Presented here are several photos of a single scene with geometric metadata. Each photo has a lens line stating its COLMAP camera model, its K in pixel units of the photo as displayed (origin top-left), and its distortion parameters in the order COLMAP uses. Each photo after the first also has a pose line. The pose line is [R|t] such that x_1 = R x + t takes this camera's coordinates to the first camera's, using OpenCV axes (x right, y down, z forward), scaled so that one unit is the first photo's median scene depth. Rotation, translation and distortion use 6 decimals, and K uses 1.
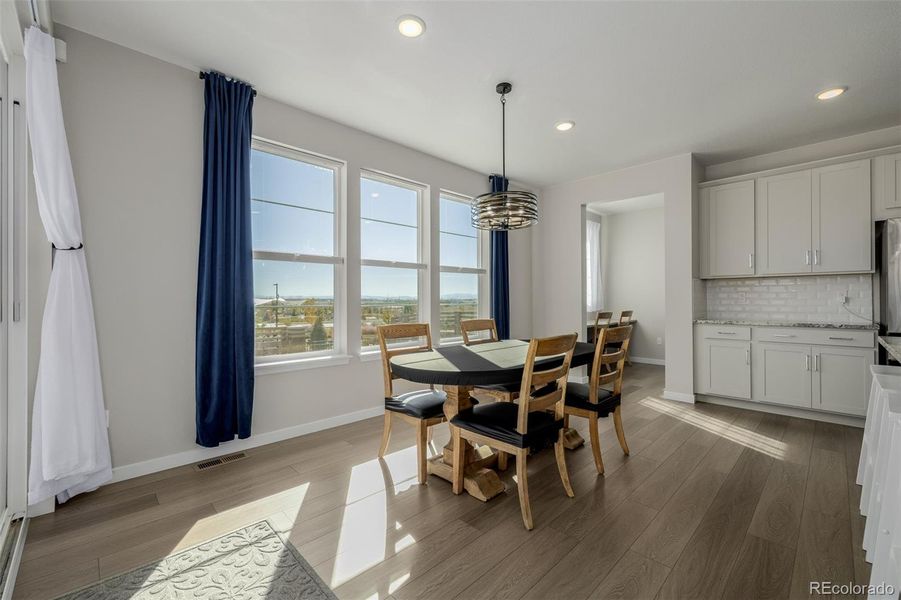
lens RADIAL K [[377.8, 0, 448.9], [0, 377.8, 300.5], [0, 0, 1]] dist [0.002164, 0.000066]
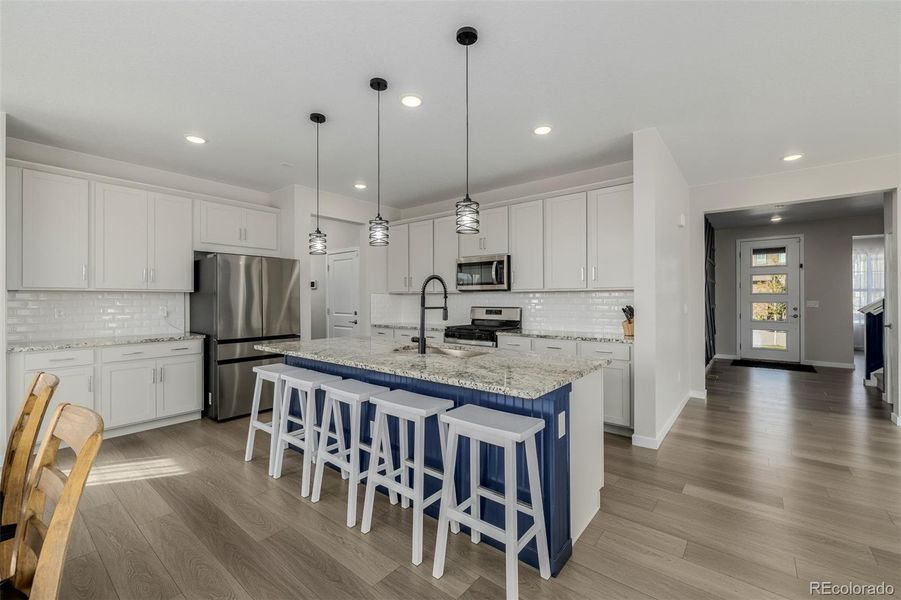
lens RADIAL K [[377.8, 0, 452.0], [0, 377.8, 295.5], [0, 0, 1]] dist [0.002164, 0.000066]
pose [[-0.119471, 0.013873, 0.992741, -0.197454], [0.005496, 0.999896, -0.013312, -0.040343], [-0.992822, 0.003866, -0.119535, 0.310844]]
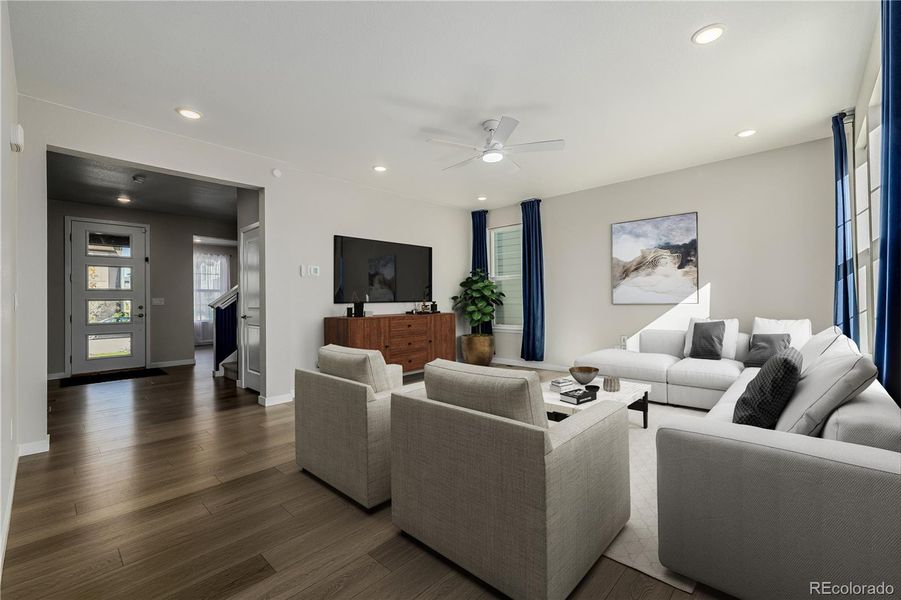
lens RADIAL K [[377.8, 0, 453.5], [0, 377.8, 297.9], [0, 0, 1]] dist [0.002164, 0.000066]
pose [[-0.998417, 0.015009, -0.054199, 0.223536], [0.015342, 0.999866, -0.005749, 0.004214], [0.054105, -0.006572, -0.998514, 0.114740]]
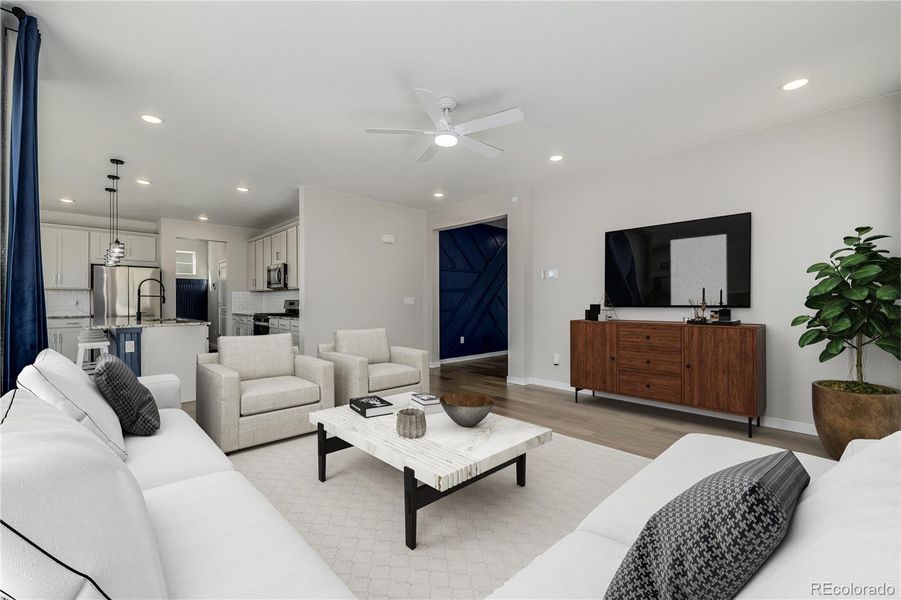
lens RADIAL K [[377.8, 0, 449.2], [0, 377.8, 301.0], [0, 0, 1]] dist [0.002164, 0.000066]
pose [[0.014593, 0.009990, 0.999844, -0.829653], [0.002438, 0.999947, -0.010027, 0.011144], [-0.999891, 0.002584, 0.014568, -0.907663]]
